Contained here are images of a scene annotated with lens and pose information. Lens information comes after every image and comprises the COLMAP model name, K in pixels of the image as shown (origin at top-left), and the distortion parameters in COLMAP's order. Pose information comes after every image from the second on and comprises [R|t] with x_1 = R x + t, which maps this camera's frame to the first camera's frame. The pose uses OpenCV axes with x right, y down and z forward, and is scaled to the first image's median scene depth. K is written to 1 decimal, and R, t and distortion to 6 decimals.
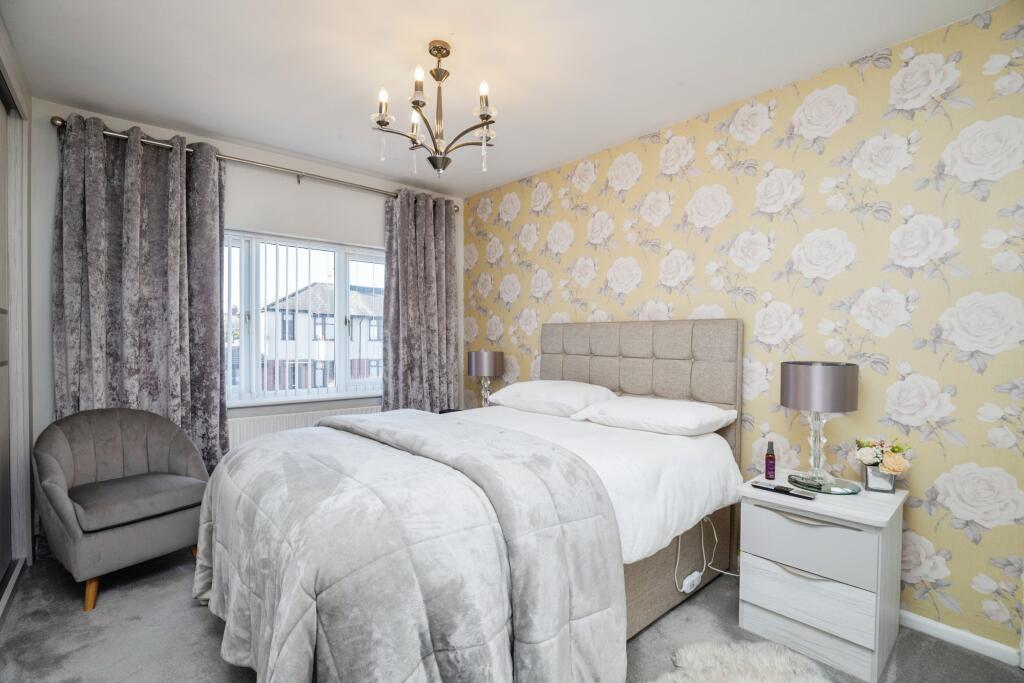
lens RADIAL K [[476.9, 0, 512.0], [0, 476.9, 341.5], [0, 0, 1]] dist [-0.031570, -0.000314]
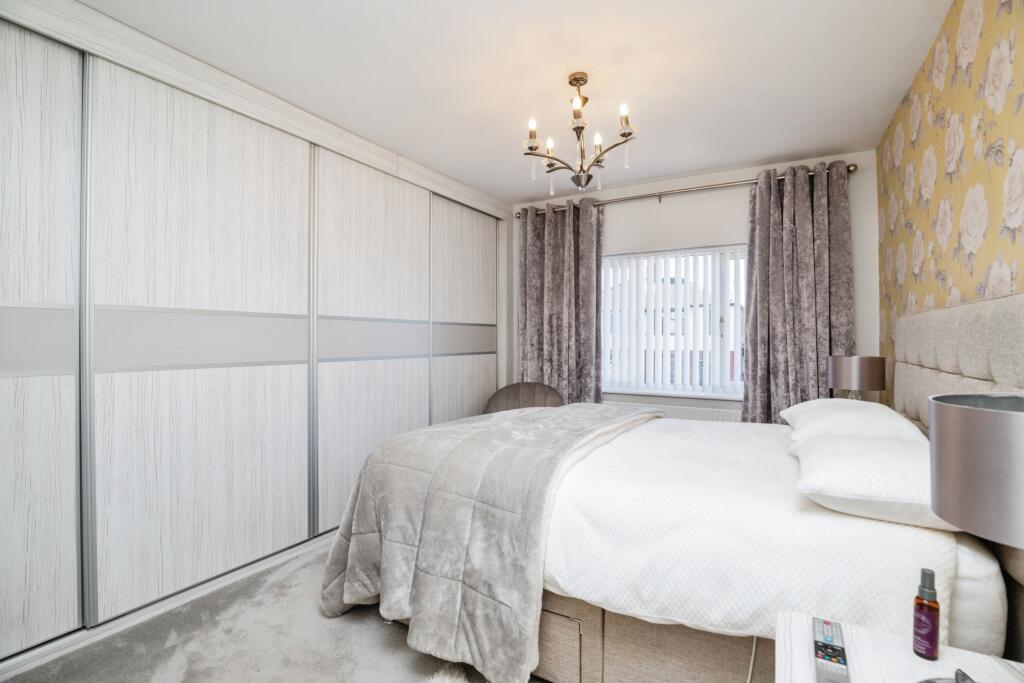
lens RADIAL K [[476.9, 0, 512.0], [0, 476.9, 341.5], [0, 0, 1]] dist [-0.031570, -0.000314]
pose [[0.305466, -0.000401, -0.952203, 0.592913], [-0.006534, 0.999975, -0.002517, 0.004592], [0.952181, 0.006991, 0.305456, 0.356471]]
